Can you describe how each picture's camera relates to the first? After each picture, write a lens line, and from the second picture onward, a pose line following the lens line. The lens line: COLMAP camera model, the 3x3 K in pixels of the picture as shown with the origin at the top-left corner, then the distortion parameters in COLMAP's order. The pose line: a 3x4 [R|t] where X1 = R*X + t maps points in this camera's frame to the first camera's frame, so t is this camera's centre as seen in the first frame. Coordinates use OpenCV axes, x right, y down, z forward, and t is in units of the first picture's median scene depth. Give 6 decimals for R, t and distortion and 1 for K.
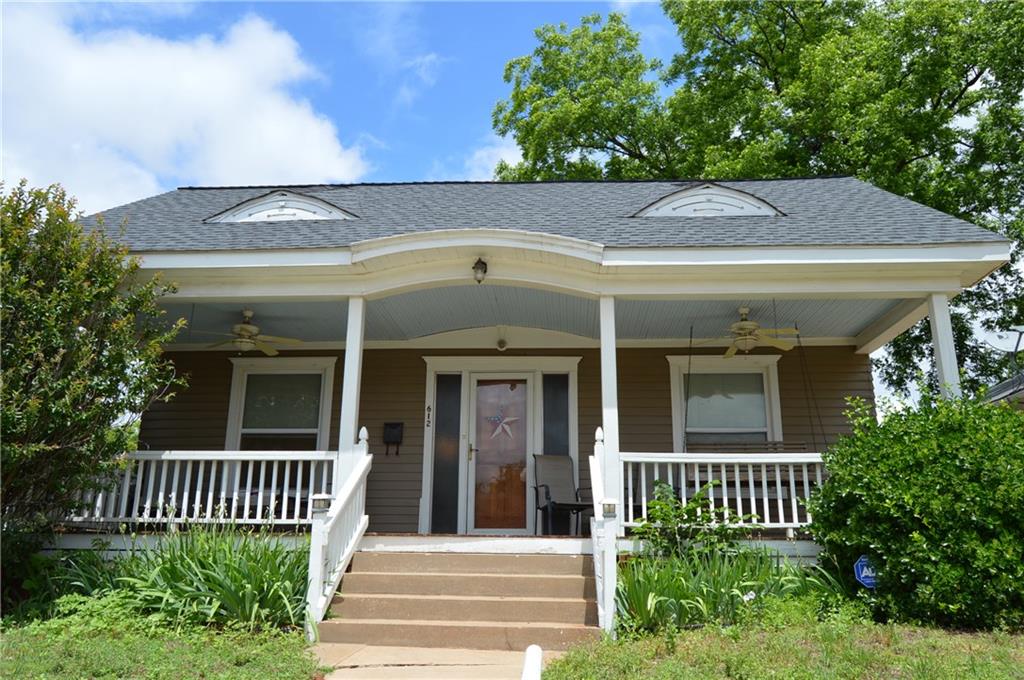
lens RADIAL K [[782.3, 0, 511.8], [0, 782.3, 332.2], [0, 0, 1]] dist [0.006601, -0.003039]
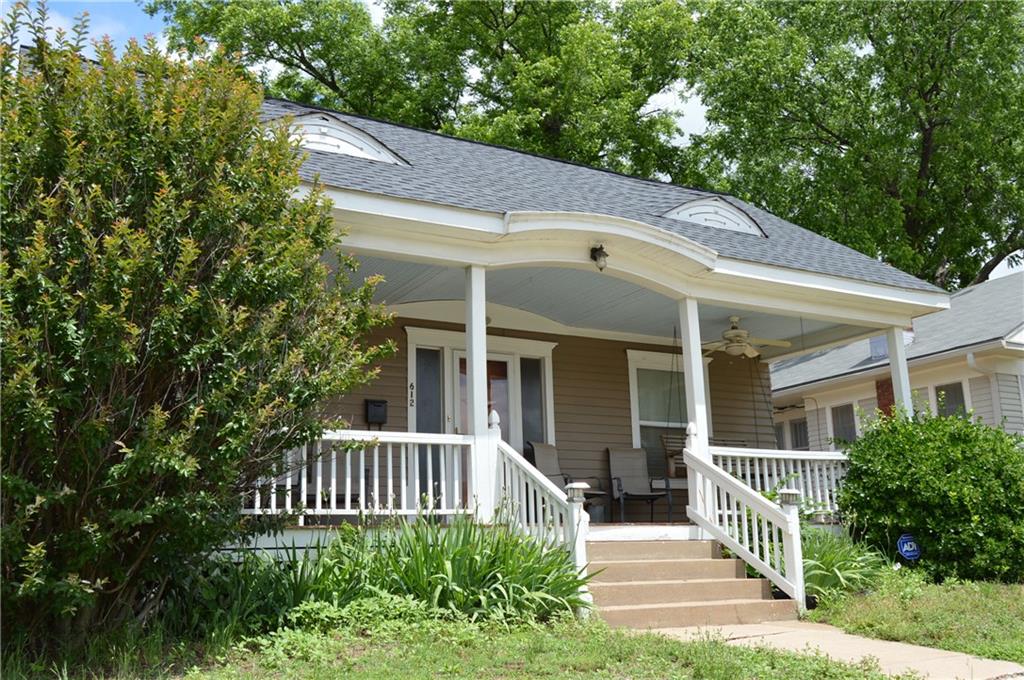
lens RADIAL K [[925.0, 0, 510.0], [0, 925.0, 347.3], [0, 0, 1]] dist [-0.009526, -0.002905]
pose [[0.846143, 0.085646, 0.526030, -0.723439], [-0.119877, 0.992296, 0.031265, 0.009883], [-0.519300, -0.089513, 0.849891, 0.064149]]
